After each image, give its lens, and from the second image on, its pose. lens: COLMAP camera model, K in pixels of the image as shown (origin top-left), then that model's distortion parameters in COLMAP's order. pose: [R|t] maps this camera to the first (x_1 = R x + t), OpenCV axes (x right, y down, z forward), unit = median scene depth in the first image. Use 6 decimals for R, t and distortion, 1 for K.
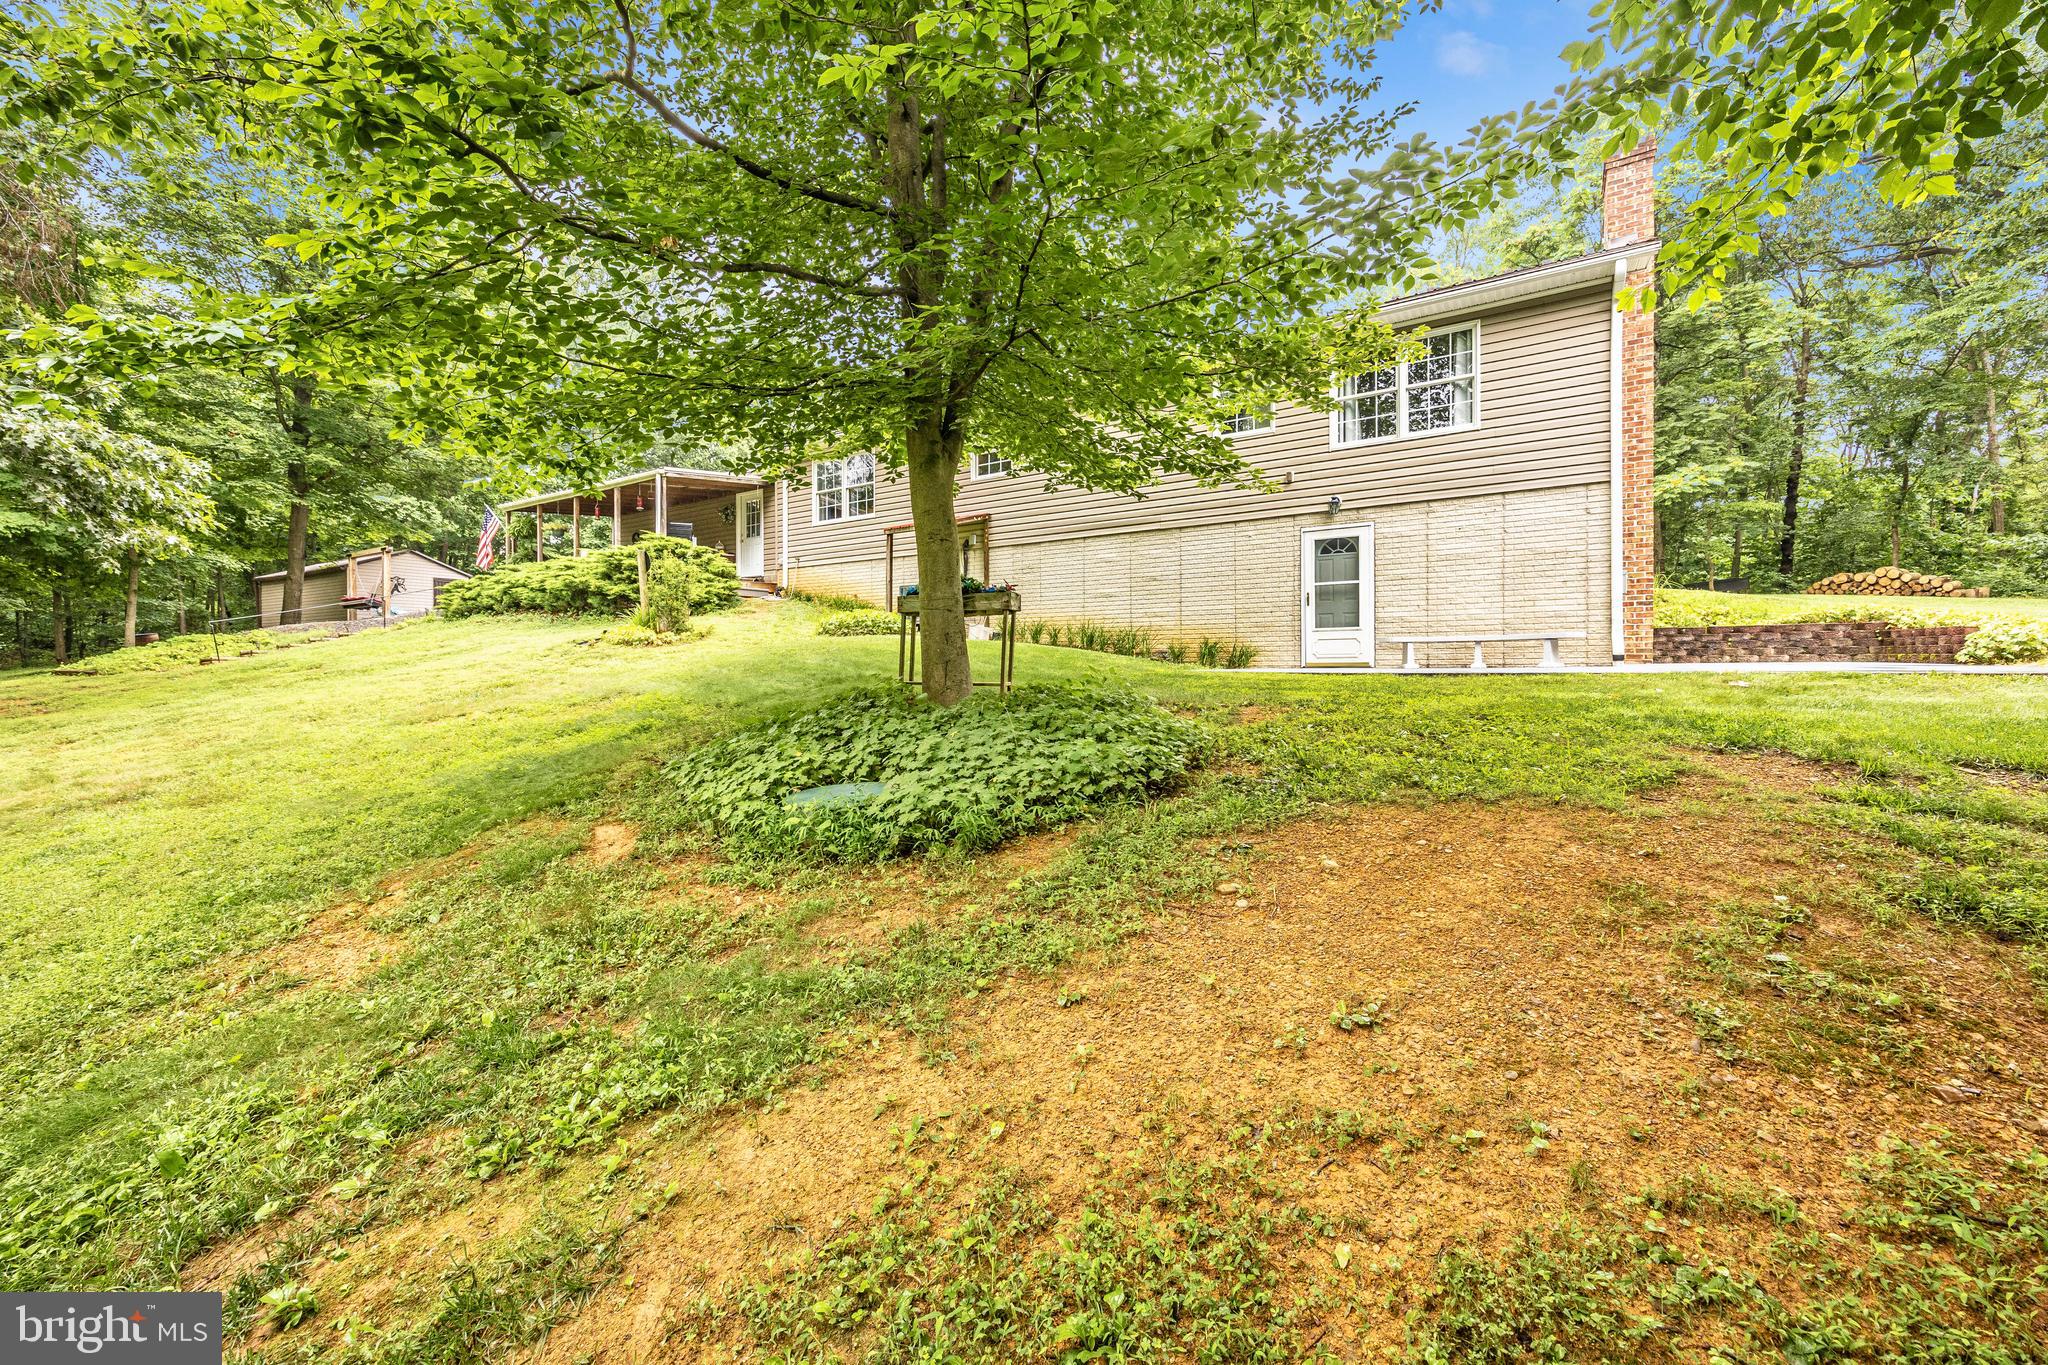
lens RADIAL K [[790.8, 0, 1020.6], [0, 790.8, 695.0], [0, 0, 1]] dist [0.005323, 0.000356]
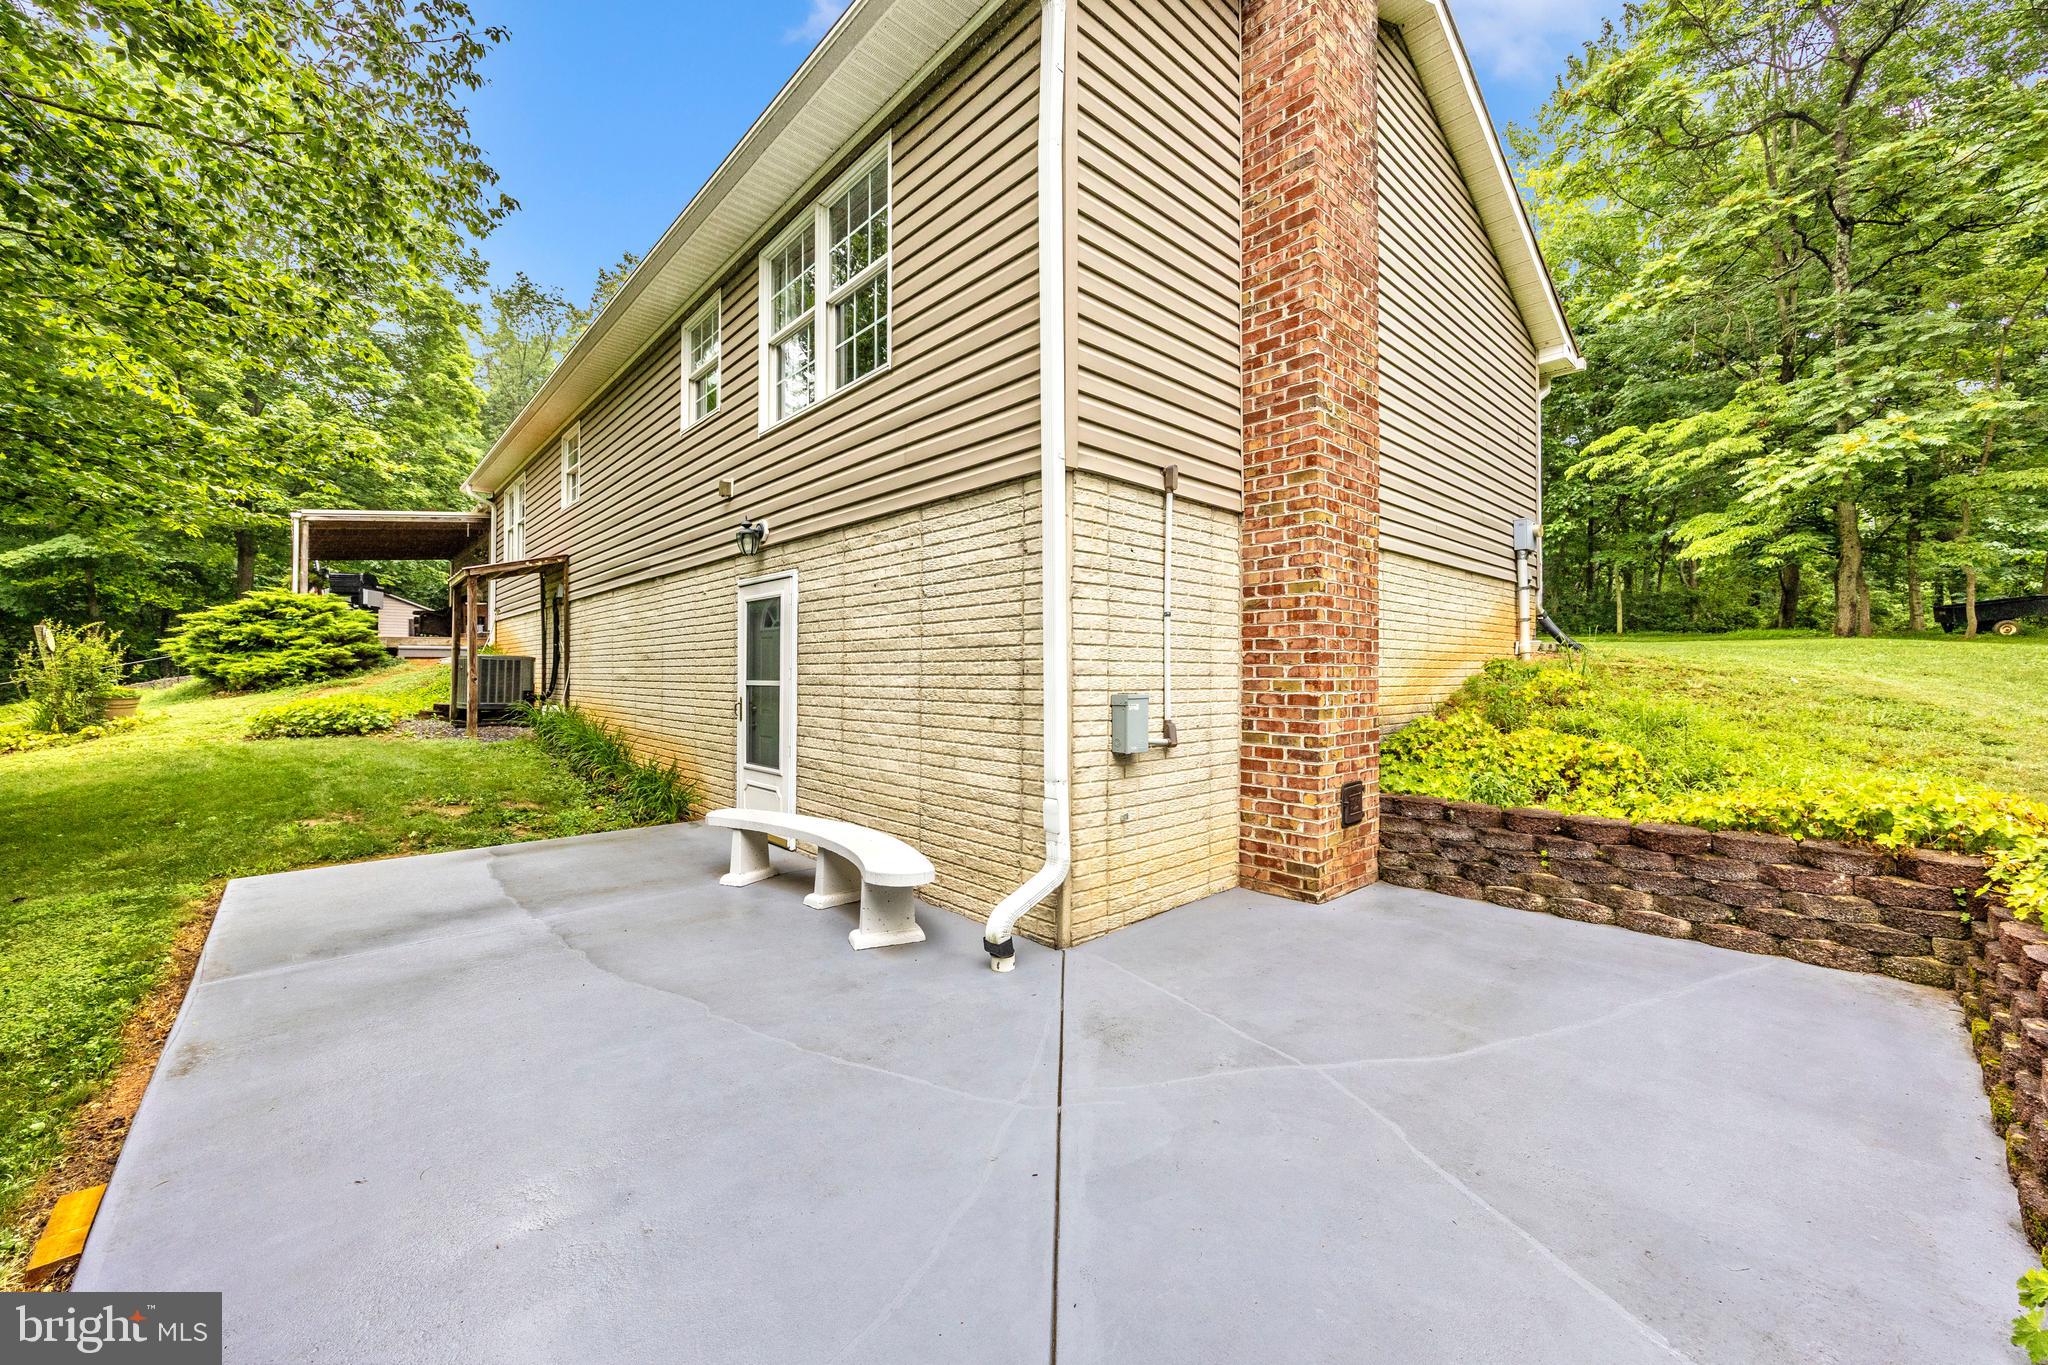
lens RADIAL K [[790.8, 0, 1035.8], [0, 790.8, 674.6], [0, 0, 1]] dist [0.005323, 0.000356]
pose [[0.968476, 0.004878, -0.249057, 0.709990], [-0.013870, 0.999313, -0.034360, -0.131991], [0.248719, 0.036732, 0.967879, 0.534967]]
